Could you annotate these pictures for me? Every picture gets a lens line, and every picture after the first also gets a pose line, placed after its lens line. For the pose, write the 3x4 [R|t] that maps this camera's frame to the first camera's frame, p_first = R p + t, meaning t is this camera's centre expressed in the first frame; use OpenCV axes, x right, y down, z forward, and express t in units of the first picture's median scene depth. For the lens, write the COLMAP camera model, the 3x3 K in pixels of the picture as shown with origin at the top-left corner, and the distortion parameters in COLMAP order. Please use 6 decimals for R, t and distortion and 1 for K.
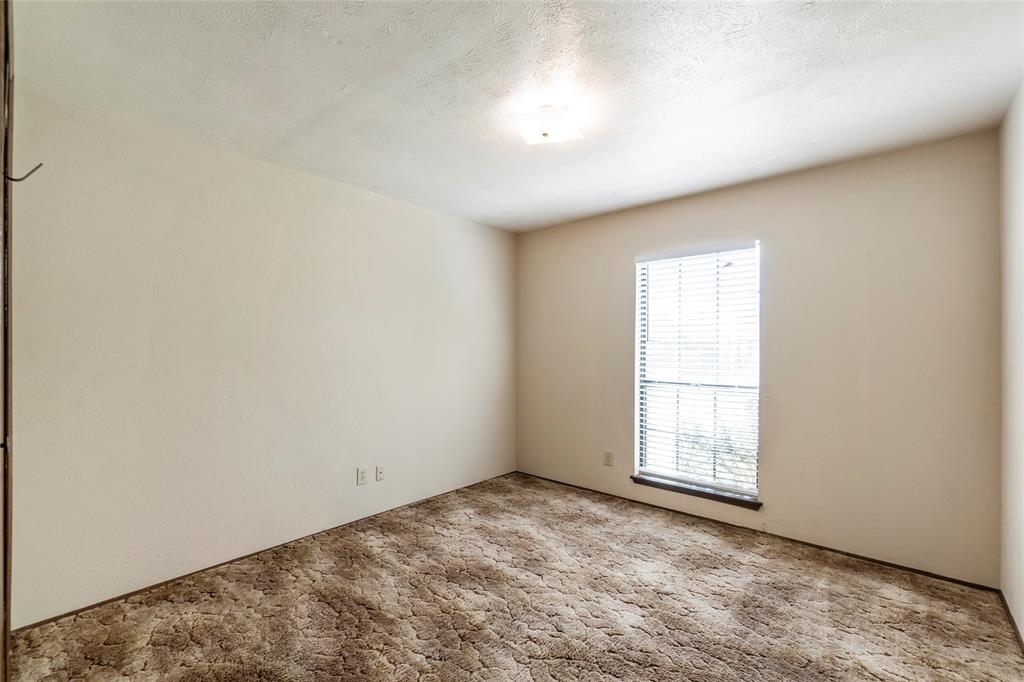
lens RADIAL K [[449.8, 0, 507.3], [0, 449.8, 345.9], [0, 0, 1]] dist [-0.002474, -0.000149]
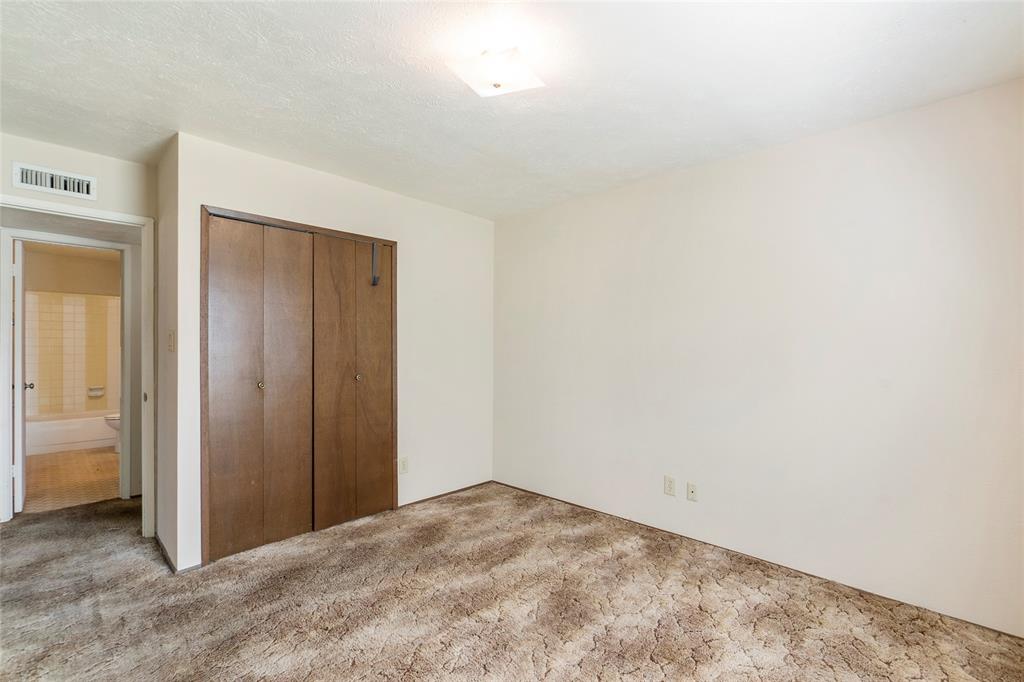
lens RADIAL K [[449.8, 0, 507.3], [0, 449.8, 345.9], [0, 0, 1]] dist [-0.002474, -0.000149]
pose [[-0.040552, -0.000814, -0.999177, 0.735792], [-0.001450, 0.999999, -0.000756, 0.006211], [0.999176, 0.001419, -0.040553, 0.851632]]
